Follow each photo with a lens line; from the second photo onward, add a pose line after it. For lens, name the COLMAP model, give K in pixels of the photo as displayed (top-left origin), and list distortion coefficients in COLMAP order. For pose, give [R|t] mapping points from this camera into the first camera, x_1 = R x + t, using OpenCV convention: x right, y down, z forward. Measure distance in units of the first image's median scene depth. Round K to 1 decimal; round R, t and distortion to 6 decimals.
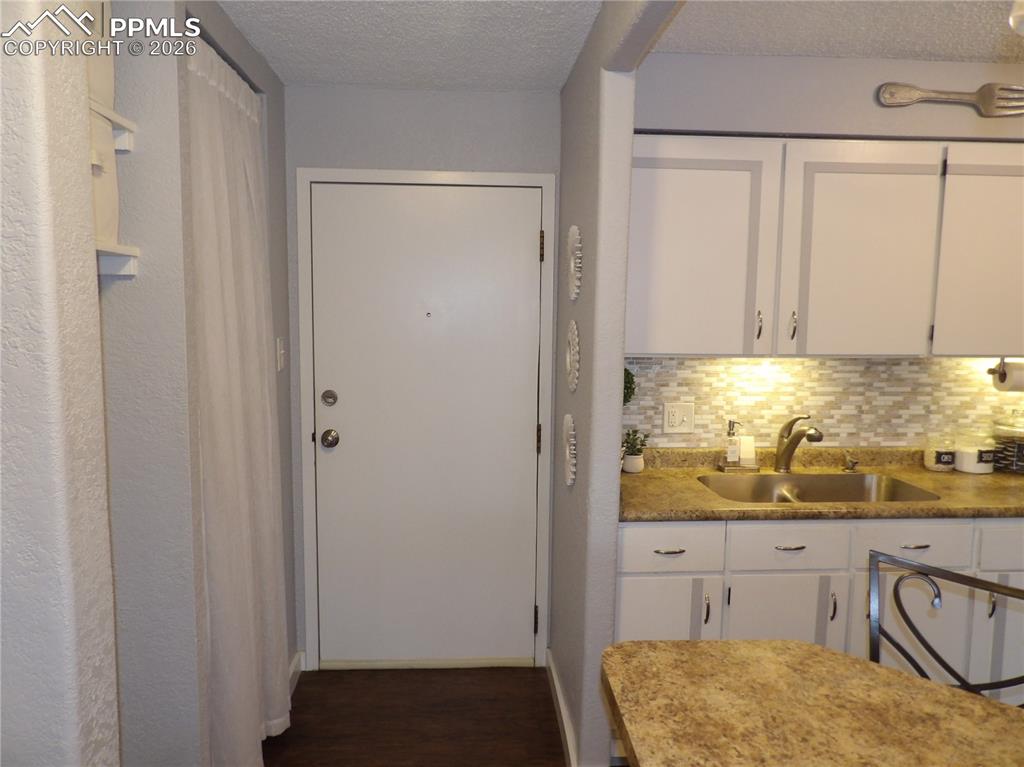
lens RADIAL K [[723.5, 0, 512.0], [0, 723.5, 383.5], [0, 0, 1]] dist [-0.031001, 0.042245]
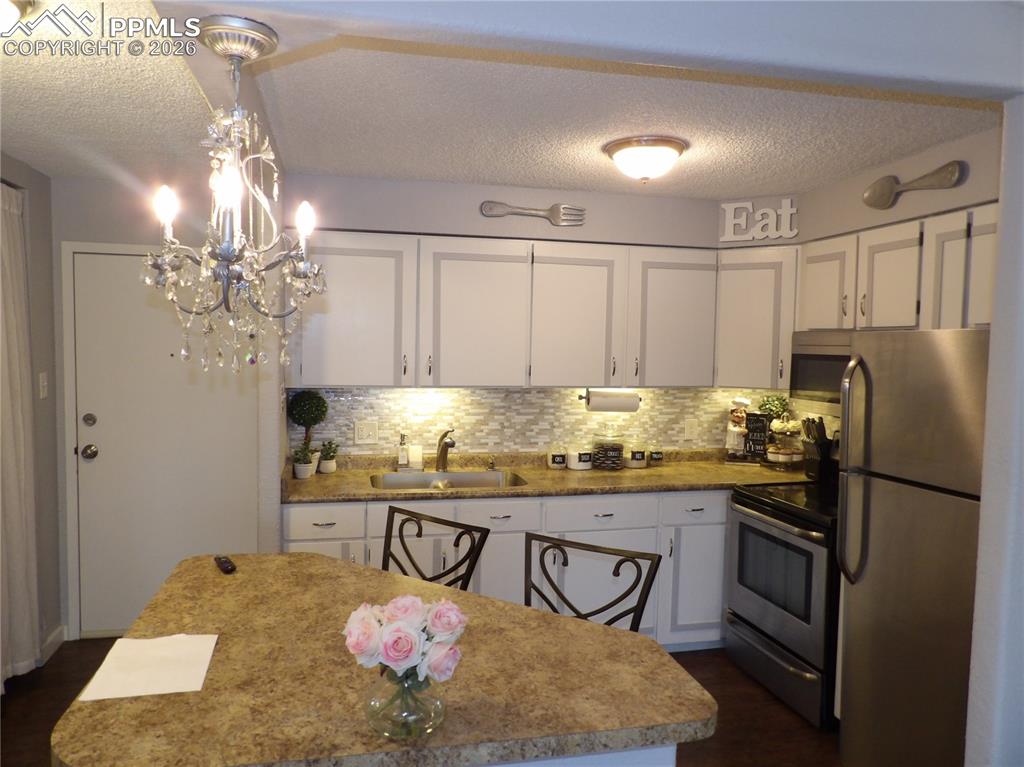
lens RADIAL K [[693.0, 0, 512.0], [0, 693.0, 383.5], [0, 0, 1]] dist [-0.006736, -0.020673]
pose [[0.986582, 0.000967, 0.163264, 0.286578], [0.006645, 0.998916, -0.046071, 0.017335], [-0.163132, 0.046538, 0.985506, -0.324630]]
